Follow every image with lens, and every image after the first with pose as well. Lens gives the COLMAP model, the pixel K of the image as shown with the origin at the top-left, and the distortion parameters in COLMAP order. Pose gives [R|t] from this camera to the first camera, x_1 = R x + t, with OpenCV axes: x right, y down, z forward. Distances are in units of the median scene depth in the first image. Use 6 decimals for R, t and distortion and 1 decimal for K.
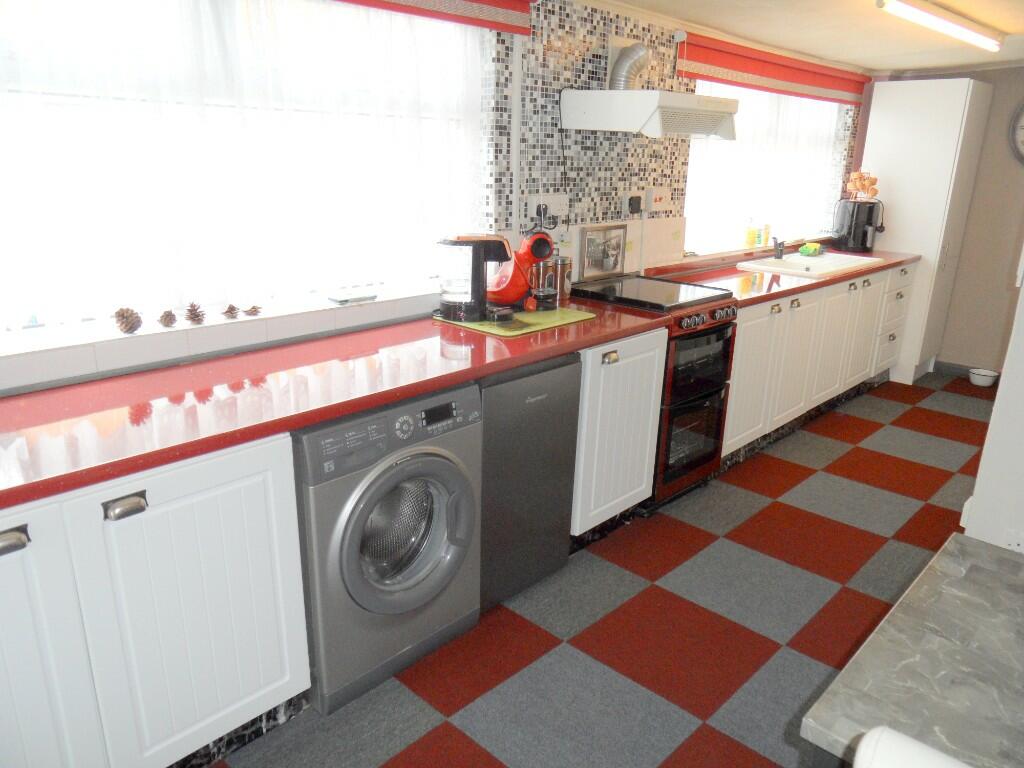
lens RADIAL K [[759.2, 0, 511.1], [0, 759.2, 386.7], [0, 0, 1]] dist [-0.027226, 0.030869]
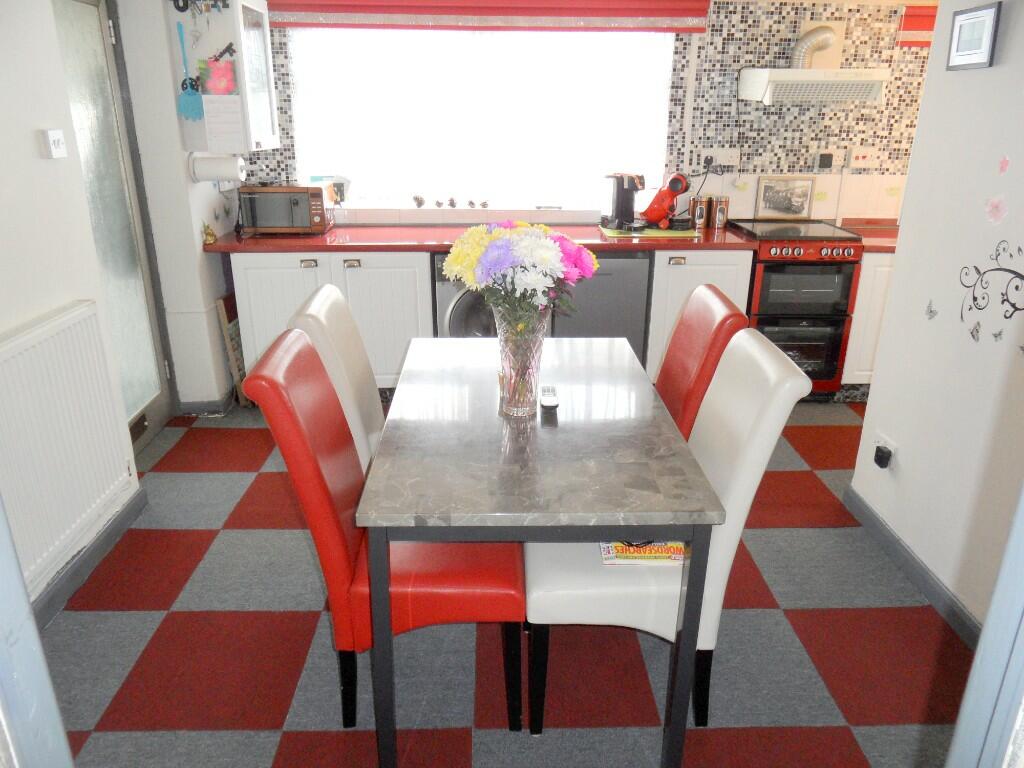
lens RADIAL K [[759.2, 0, 509.5], [0, 759.2, 386.4], [0, 0, 1]] dist [-0.027226, 0.030869]
pose [[0.701471, 0.227769, -0.675322, 0.770492], [-0.201444, 0.972283, 0.118683, 0.071036], [0.683636, 0.052787, 0.727911, -0.206947]]
